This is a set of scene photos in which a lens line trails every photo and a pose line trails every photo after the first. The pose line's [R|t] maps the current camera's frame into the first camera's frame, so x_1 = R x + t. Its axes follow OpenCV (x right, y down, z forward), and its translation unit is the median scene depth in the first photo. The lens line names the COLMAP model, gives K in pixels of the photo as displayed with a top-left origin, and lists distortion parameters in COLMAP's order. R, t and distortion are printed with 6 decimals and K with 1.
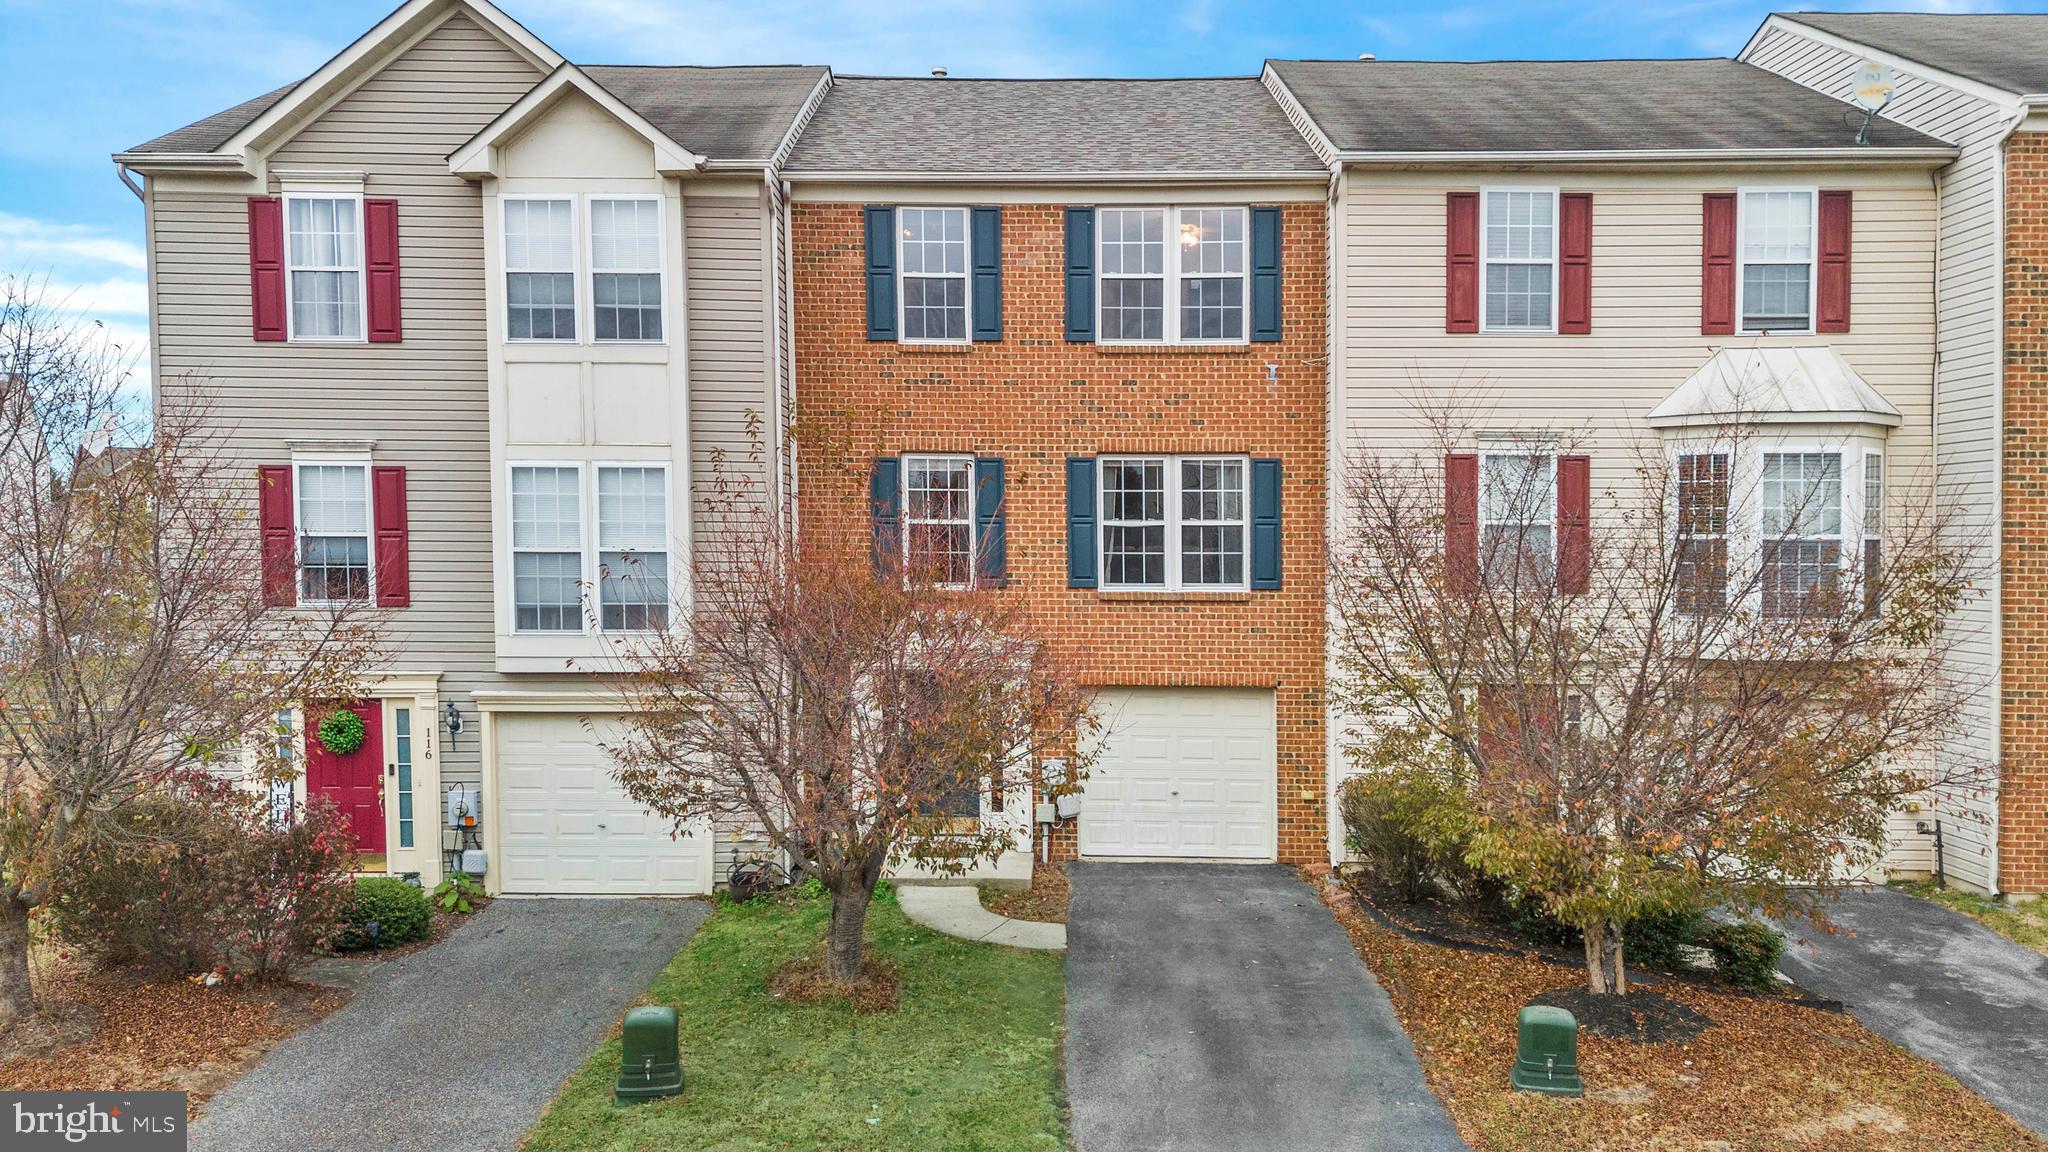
lens RADIAL K [[1538.8, 0, 1007.6], [0, 1538.8, 642.6], [0, 0, 1]] dist [0.034861, -0.020104]
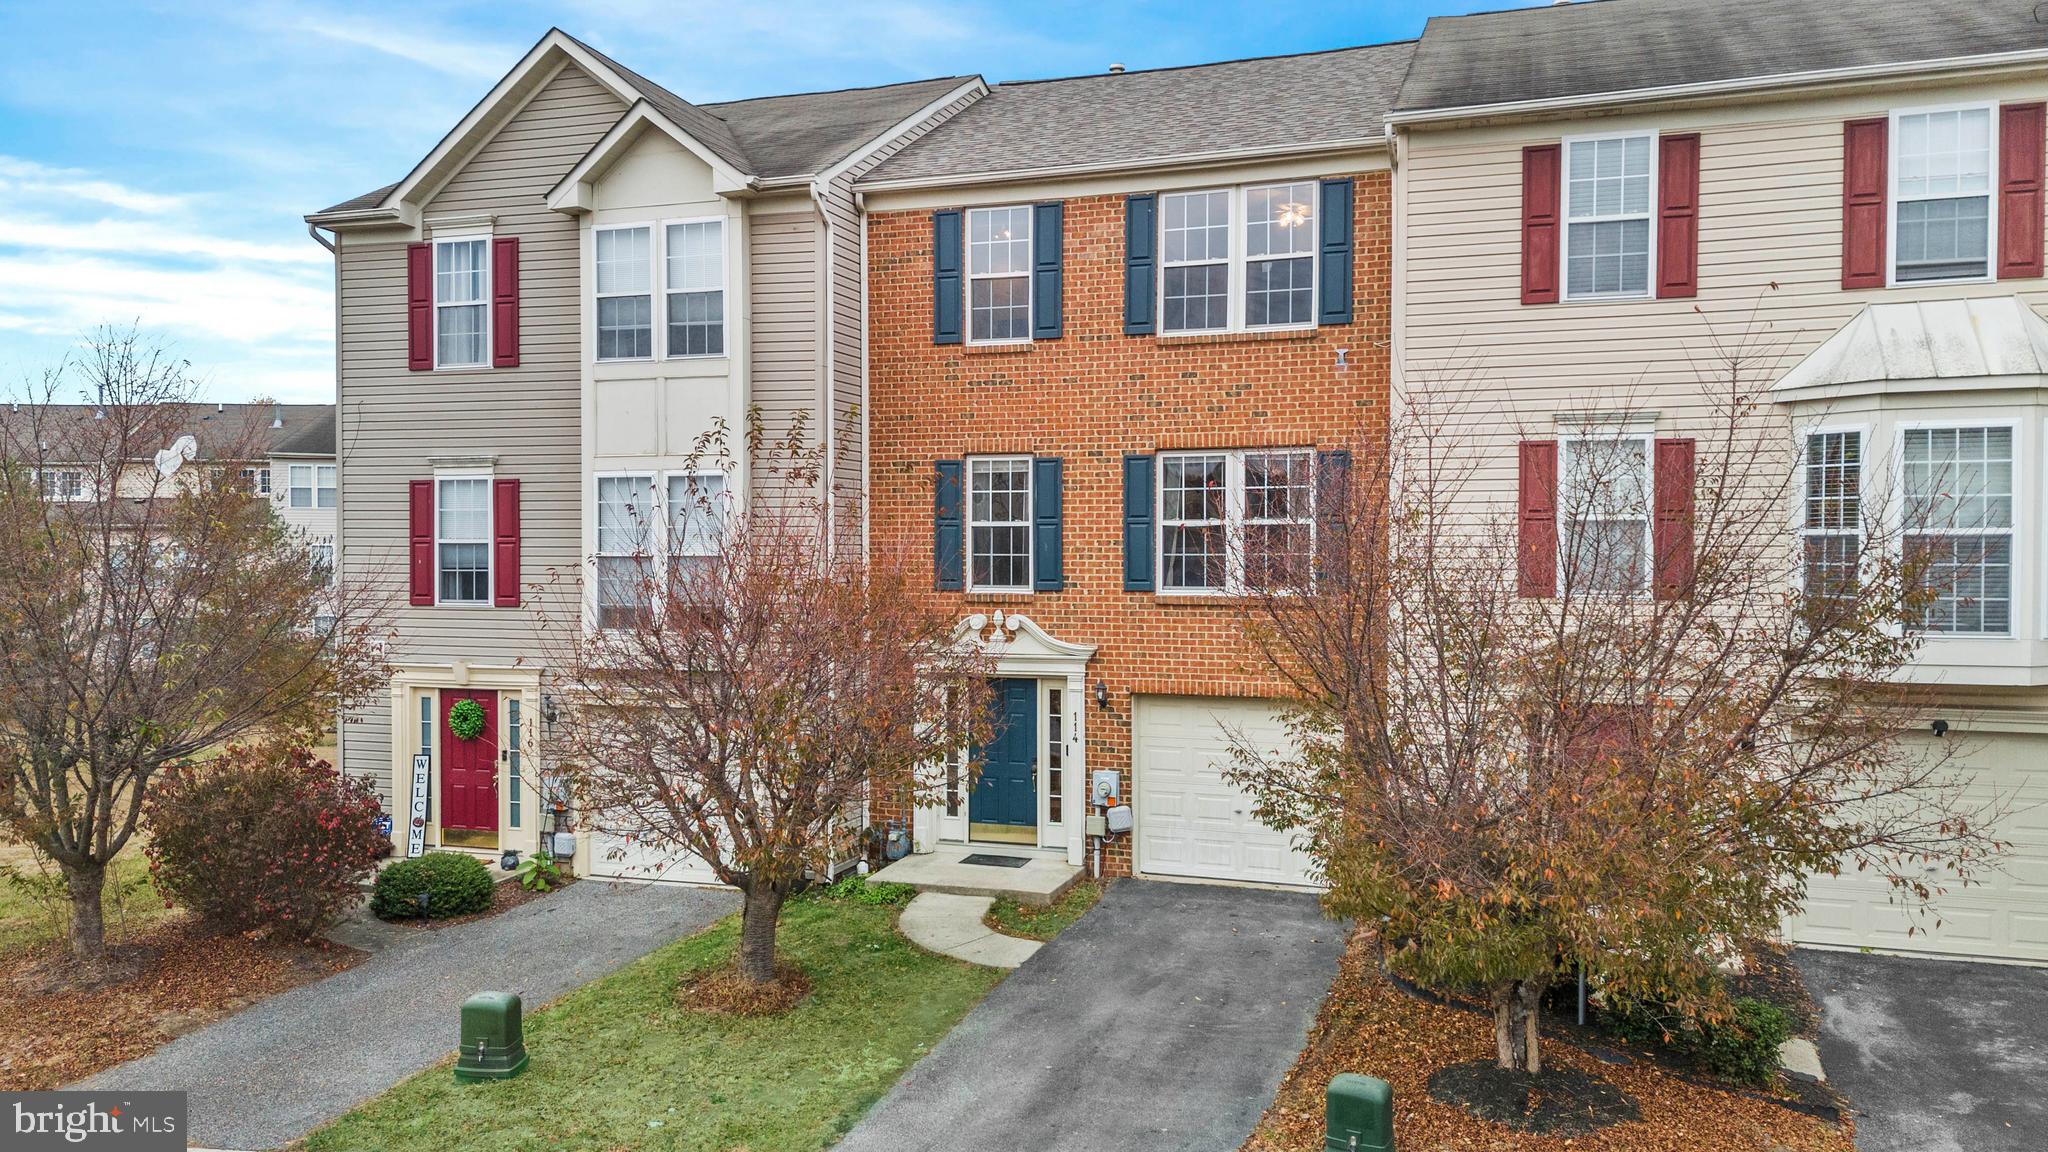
lens RADIAL K [[1538.8, 0, 1028.2], [0, 1538.8, 606.4], [0, 0, 1]] dist [0.034861, -0.020104]
pose [[0.950036, 0.005401, -0.312092, 0.296805], [-0.012027, 0.999741, -0.019311, -0.006768], [0.311907, 0.022100, 0.949856, 0.073145]]
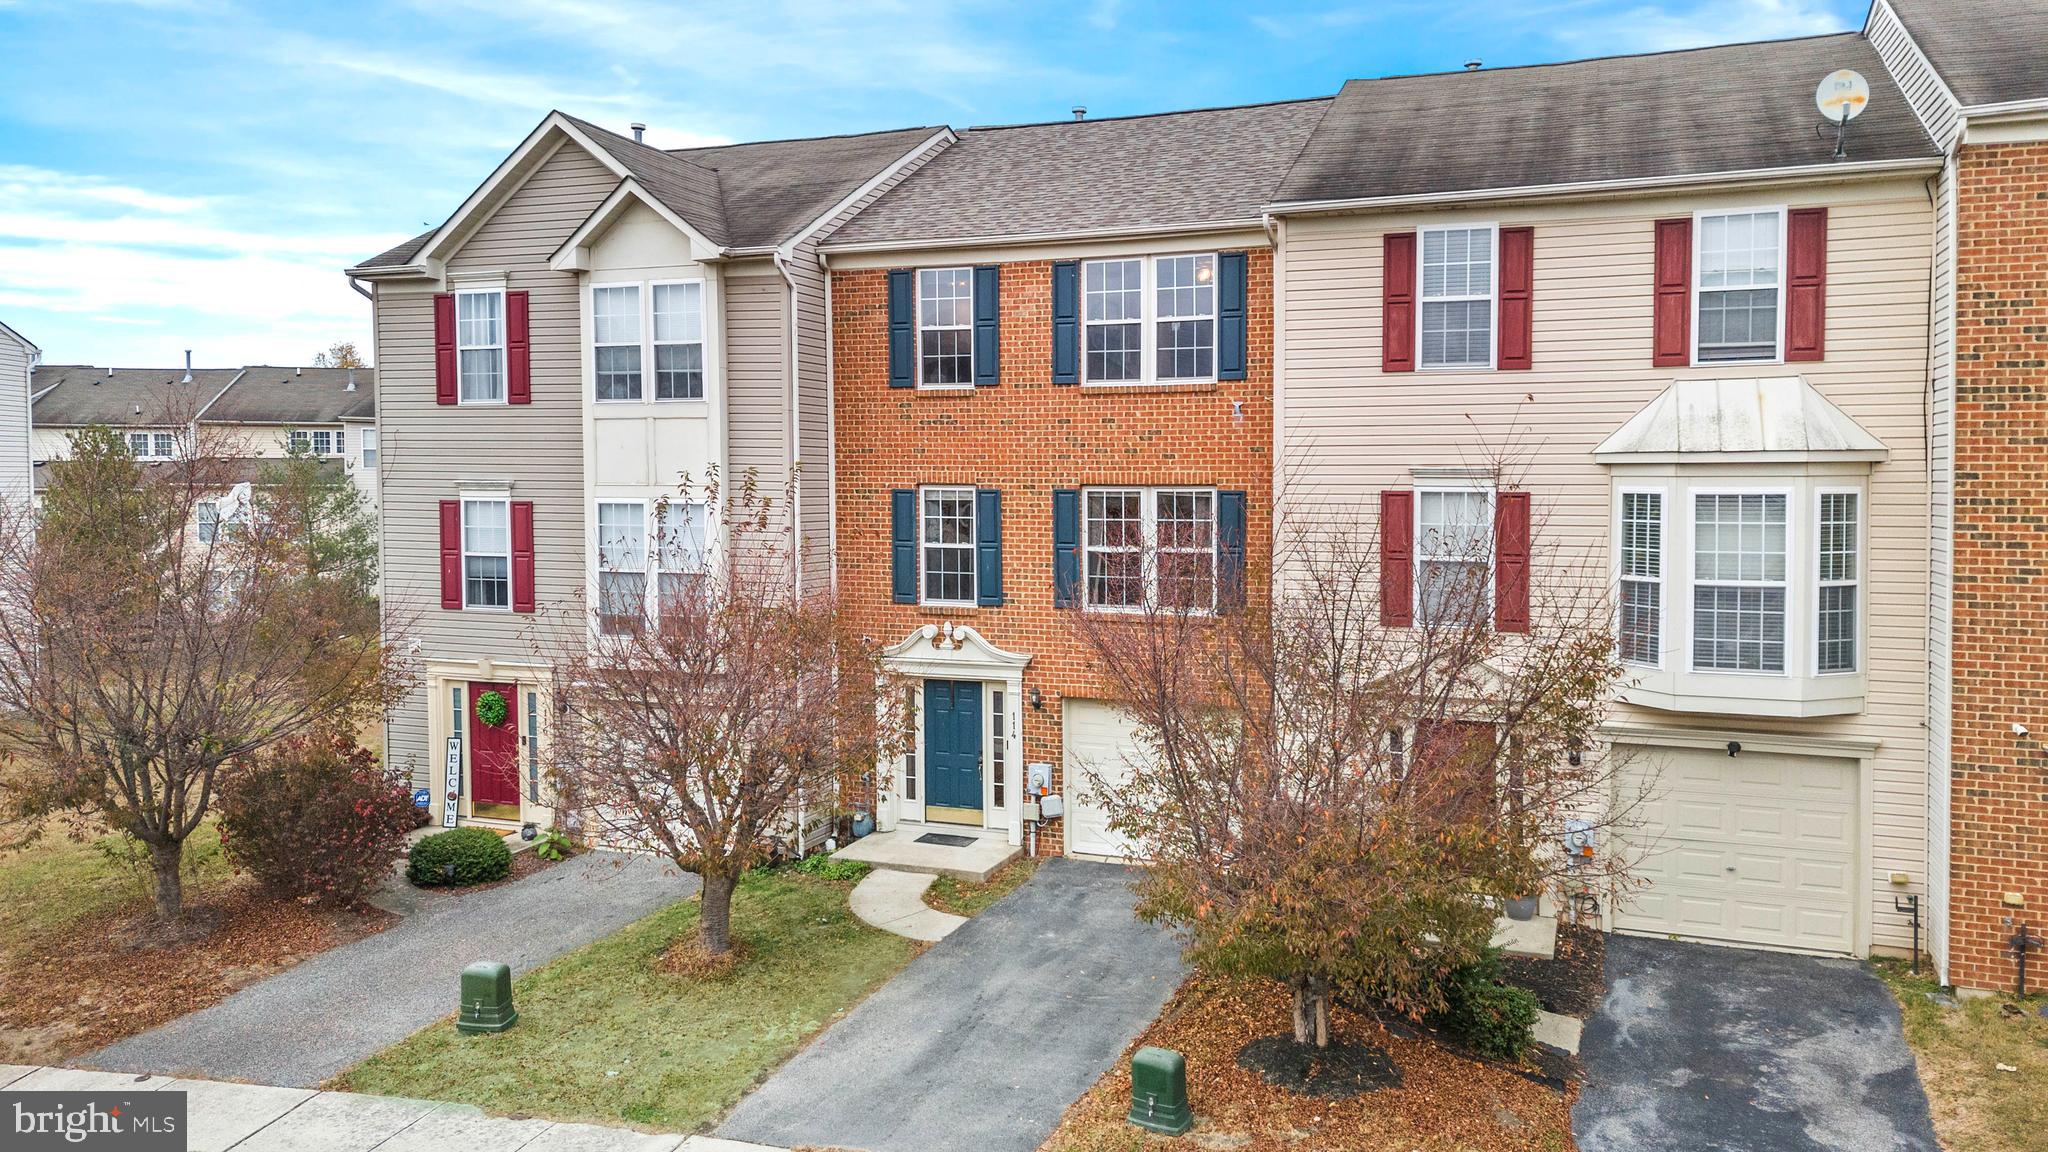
lens RADIAL K [[1538.8, 0, 1033.4], [0, 1538.8, 597.6], [0, 0, 1]] dist [0.034861, -0.020104]
pose [[0.935073, 0.024258, -0.353624, 0.436783], [-0.017357, 0.999592, 0.022675, -0.072424], [0.354030, -0.015065, 0.935113, -0.029213]]
